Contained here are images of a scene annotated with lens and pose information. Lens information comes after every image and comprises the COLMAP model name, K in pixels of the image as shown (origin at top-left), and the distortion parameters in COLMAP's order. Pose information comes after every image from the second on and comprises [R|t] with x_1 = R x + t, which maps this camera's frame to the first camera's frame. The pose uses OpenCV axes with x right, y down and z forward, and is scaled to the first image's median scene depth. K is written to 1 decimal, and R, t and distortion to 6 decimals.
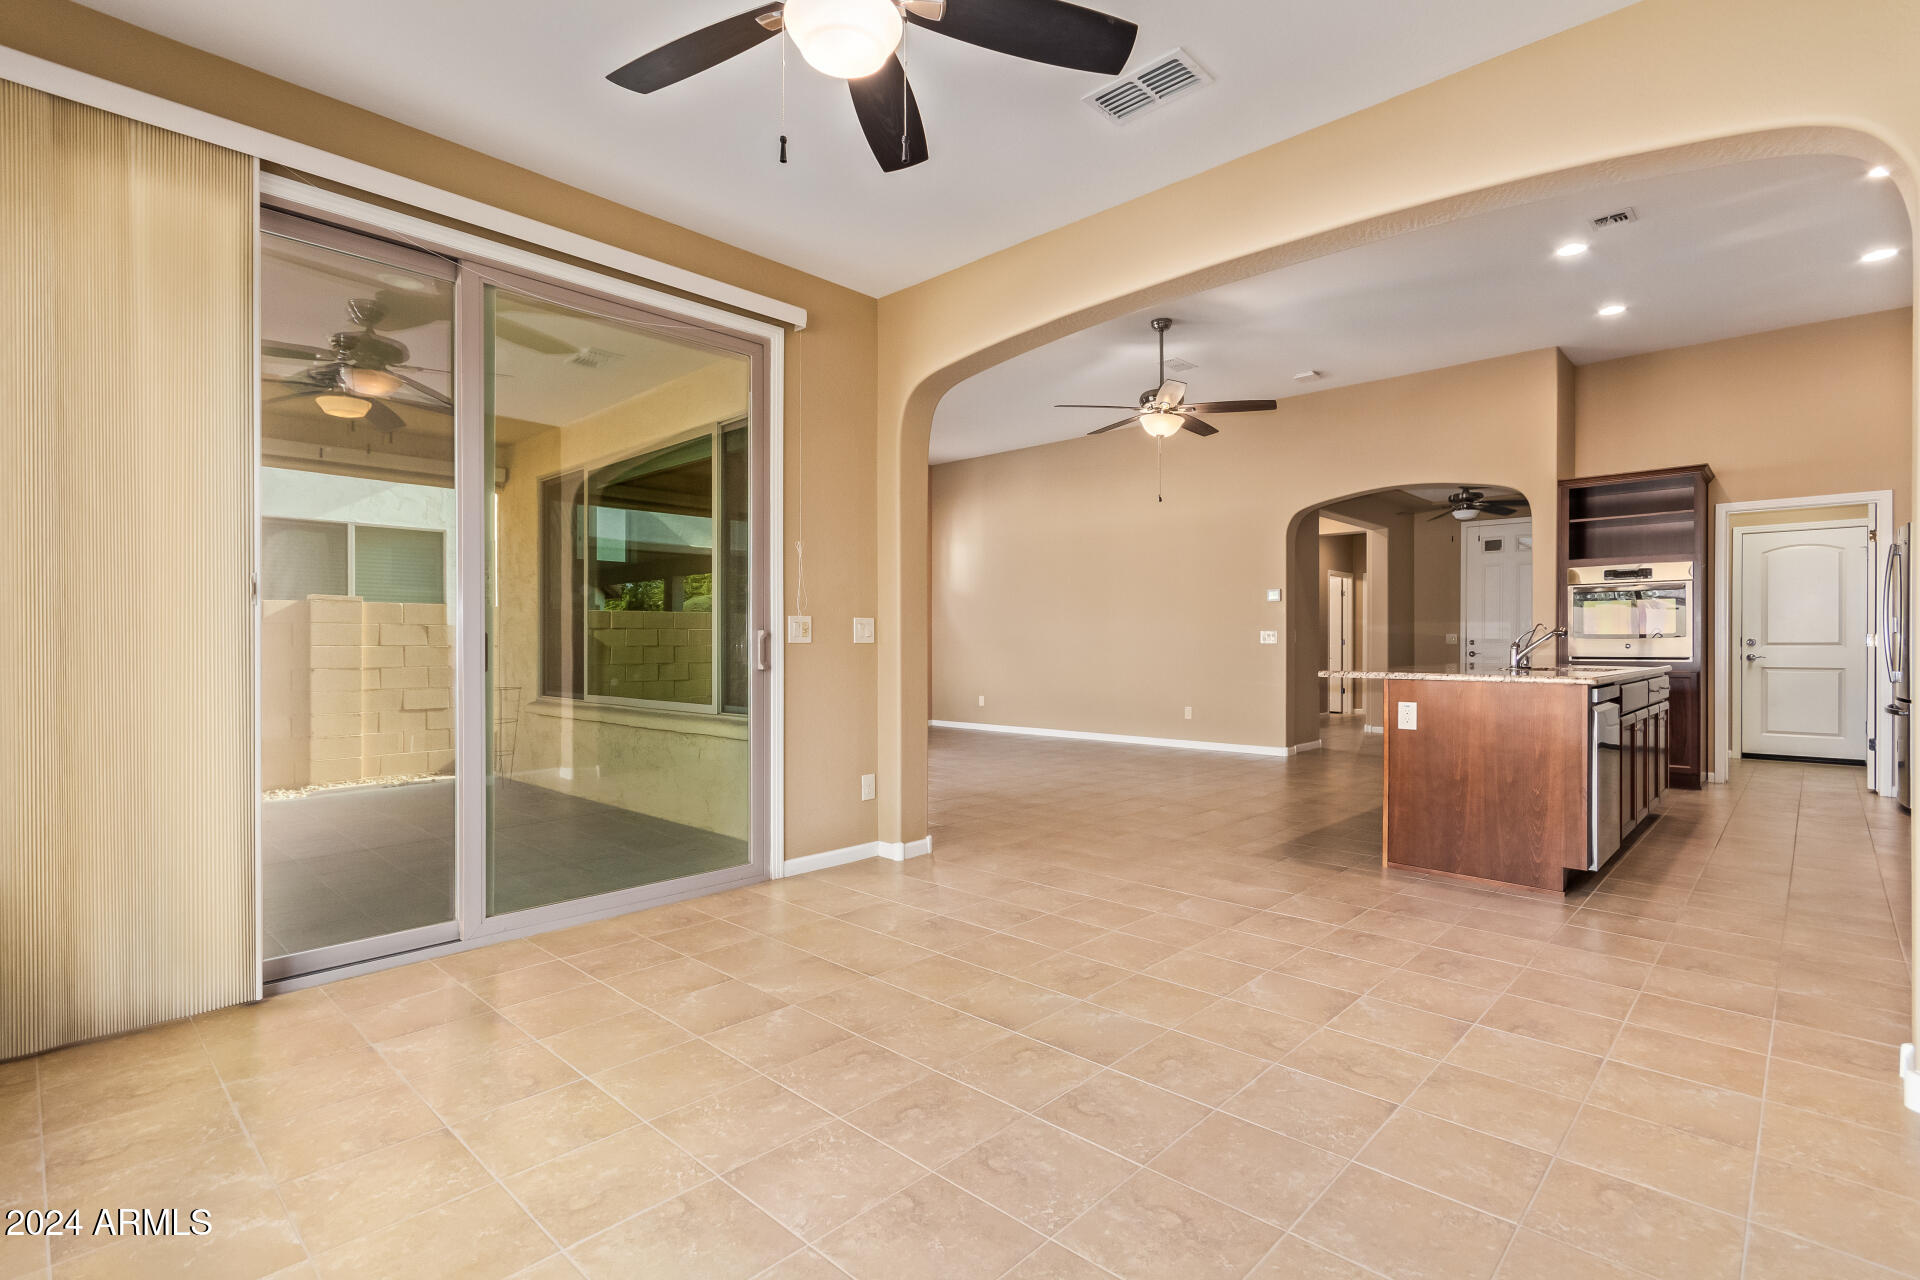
lens RADIAL K [[892.1, 0, 959.9], [0, 892.1, 649.6], [0, 0, 1]] dist [0.004421, -0.000589]
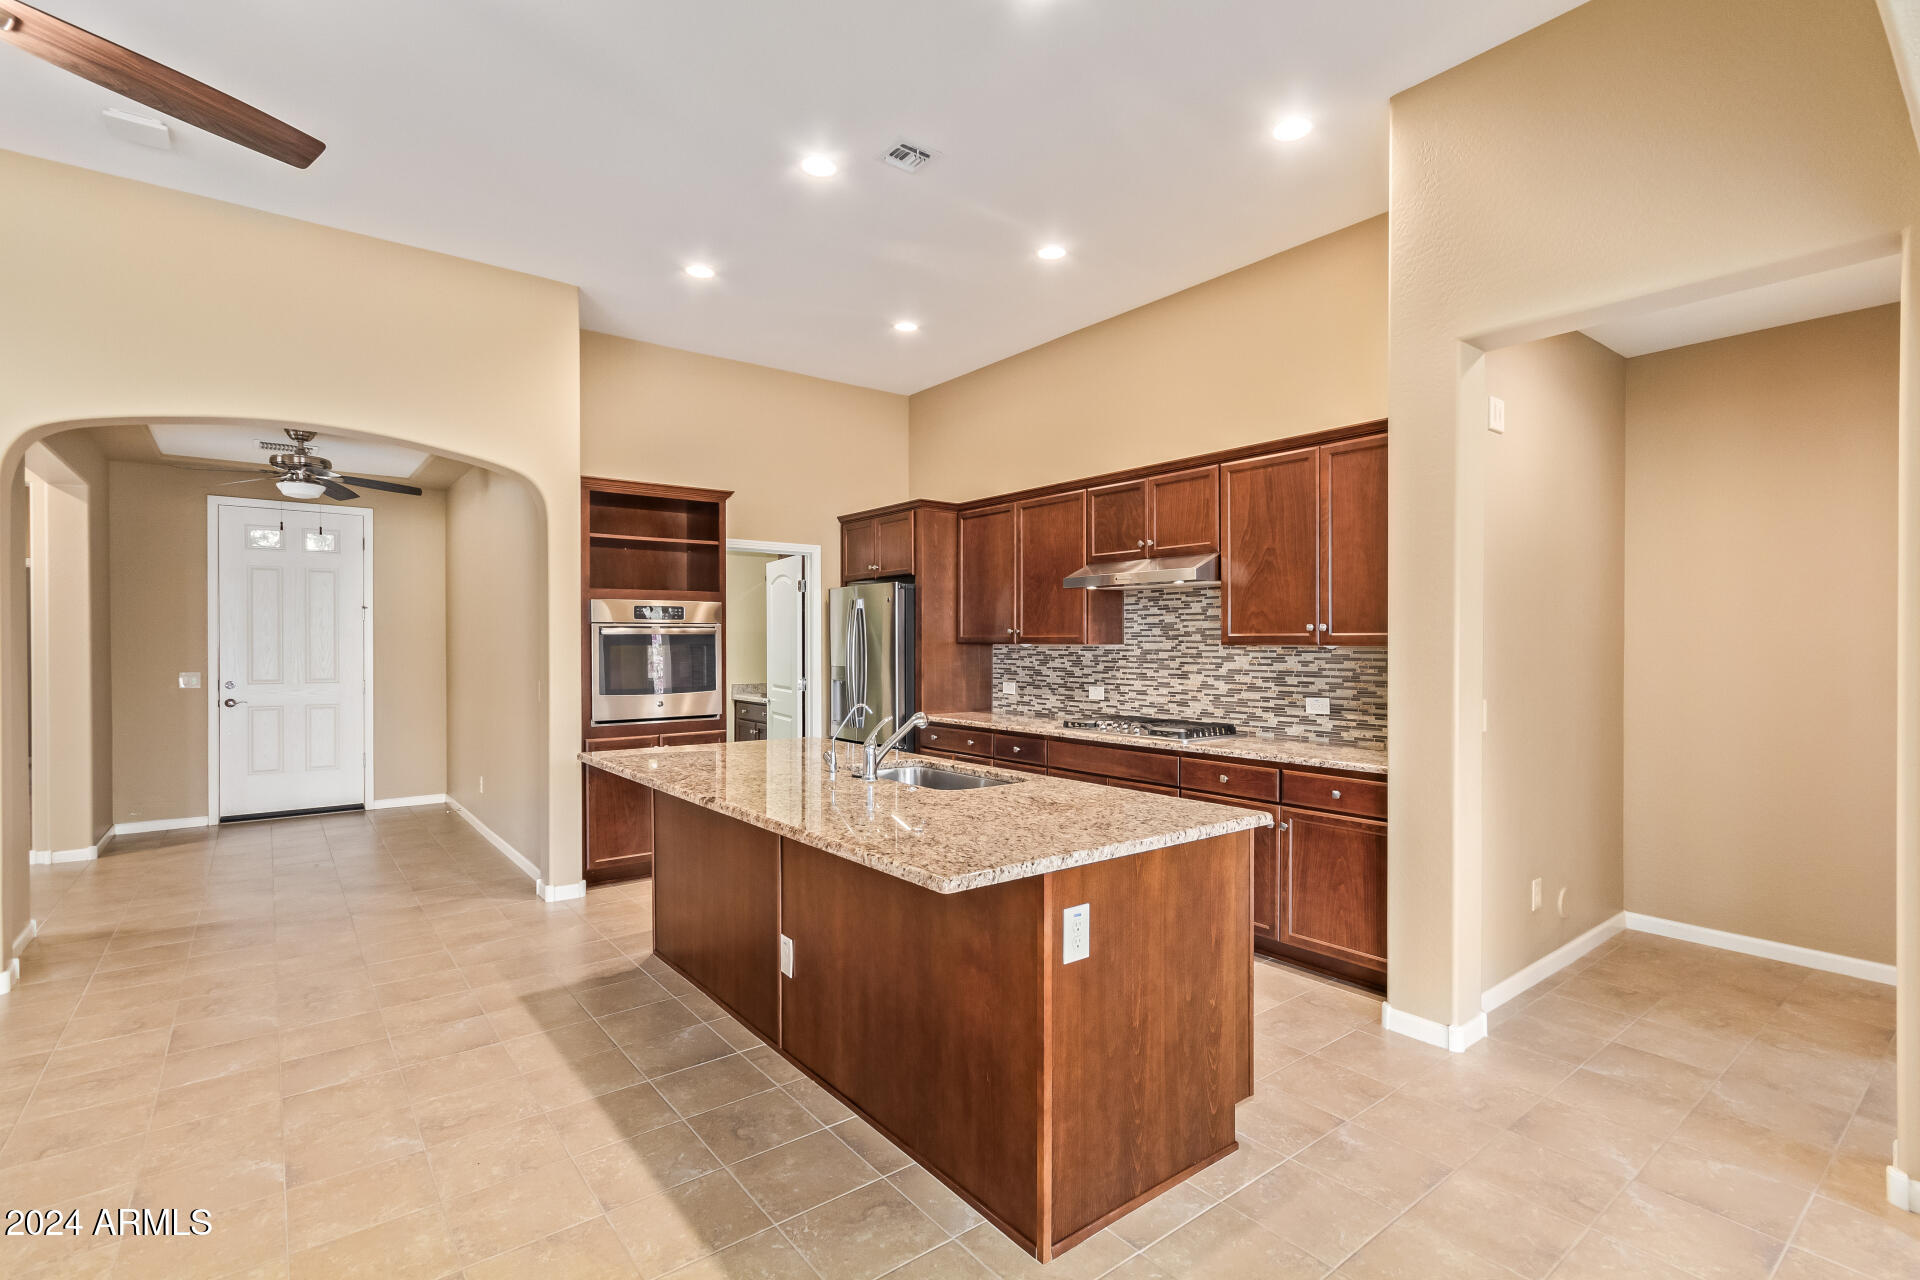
lens RADIAL K [[892.1, 0, 976.3], [0, 892.1, 650.8], [0, 0, 1]] dist [0.004421, -0.000589]
pose [[0.122572, -0.009939, 0.992410, -0.000713], [0.007361, 0.999931, 0.009105, -0.054160], [-0.992432, 0.006189, 0.122637, 0.600563]]
